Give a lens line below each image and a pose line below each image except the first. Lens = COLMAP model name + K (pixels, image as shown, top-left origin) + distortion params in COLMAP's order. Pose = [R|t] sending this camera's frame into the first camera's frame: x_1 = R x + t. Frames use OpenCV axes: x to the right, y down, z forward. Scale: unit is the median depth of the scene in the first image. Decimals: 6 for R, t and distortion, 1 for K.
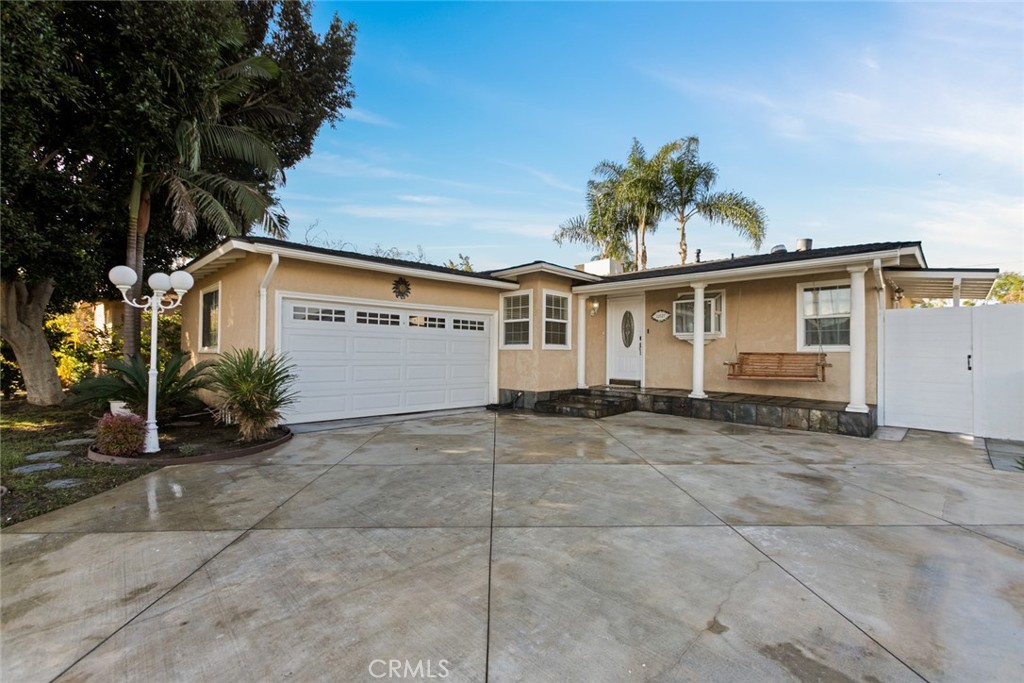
lens RADIAL K [[461.5, 0, 510.6], [0, 461.5, 344.0], [0, 0, 1]] dist [-0.010814, 0.008899]
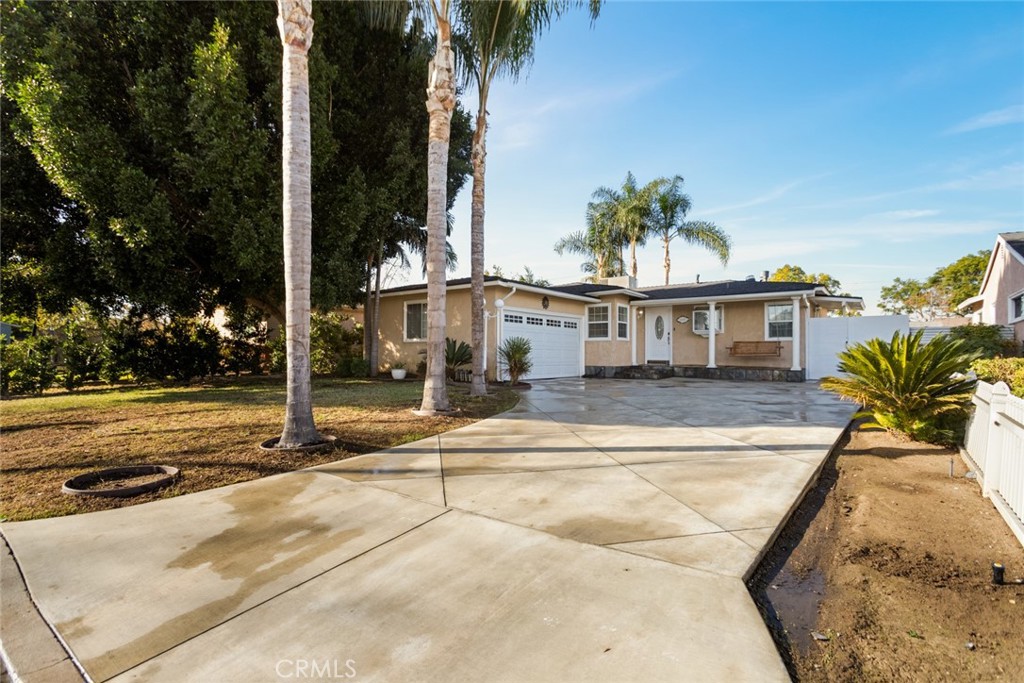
lens RADIAL K [[505.3, 0, 513.6], [0, 505.3, 343.2], [0, 0, 1]] dist [-0.000060, -0.000589]
pose [[0.990447, -0.001215, 0.137889, -0.525744], [0.001125, 0.999999, 0.000731, 0.019802], [-0.137890, -0.000569, 0.990447, -0.691298]]
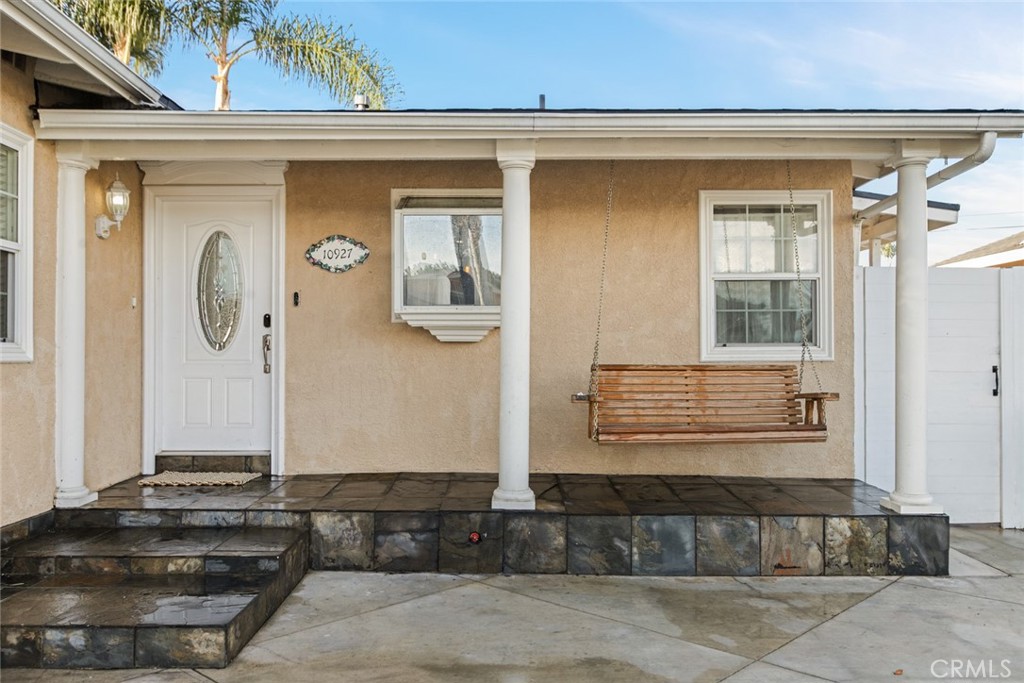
lens RADIAL K [[837.7, 0, 516.5], [0, 837.7, 348.8], [0, 0, 1]] dist [0.008569, -0.004018]
pose [[0.705431, -0.002854, 0.708772, -0.007297], [-0.006651, 0.999921, 0.010646, -0.000331], [-0.708747, -0.012224, 0.705357, 0.518220]]
